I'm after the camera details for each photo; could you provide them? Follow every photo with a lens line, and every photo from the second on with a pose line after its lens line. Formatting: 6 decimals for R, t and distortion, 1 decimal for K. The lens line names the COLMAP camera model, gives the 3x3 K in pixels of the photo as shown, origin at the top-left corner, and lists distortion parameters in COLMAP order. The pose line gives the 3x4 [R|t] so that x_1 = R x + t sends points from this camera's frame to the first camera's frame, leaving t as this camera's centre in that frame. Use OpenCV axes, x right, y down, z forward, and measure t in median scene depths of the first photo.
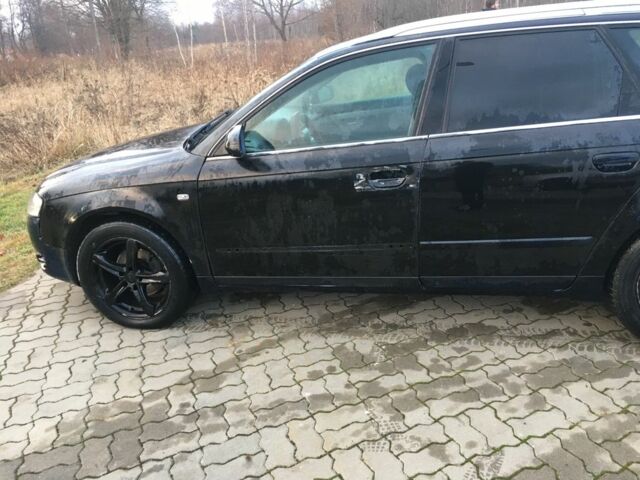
lens RADIAL K [[534.1, 0, 320.0], [0, 534.1, 240.0], [0, 0, 1]] dist [0.090818, -0.126225]
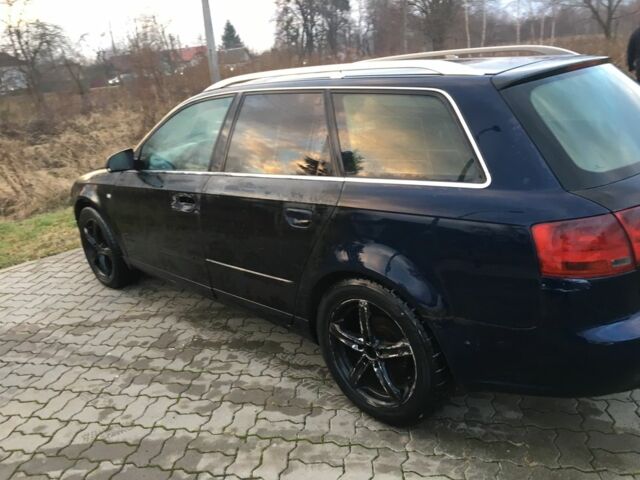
lens RADIAL K [[534.1, 0, 320.0], [0, 534.1, 240.0], [0, 0, 1]] dist [0.090818, -0.126225]
pose [[0.844215, 0.168548, -0.508815, 1.009606], [-0.165343, 0.984869, 0.051911, -0.142966], [0.509866, 0.040305, 0.859309, 0.090942]]
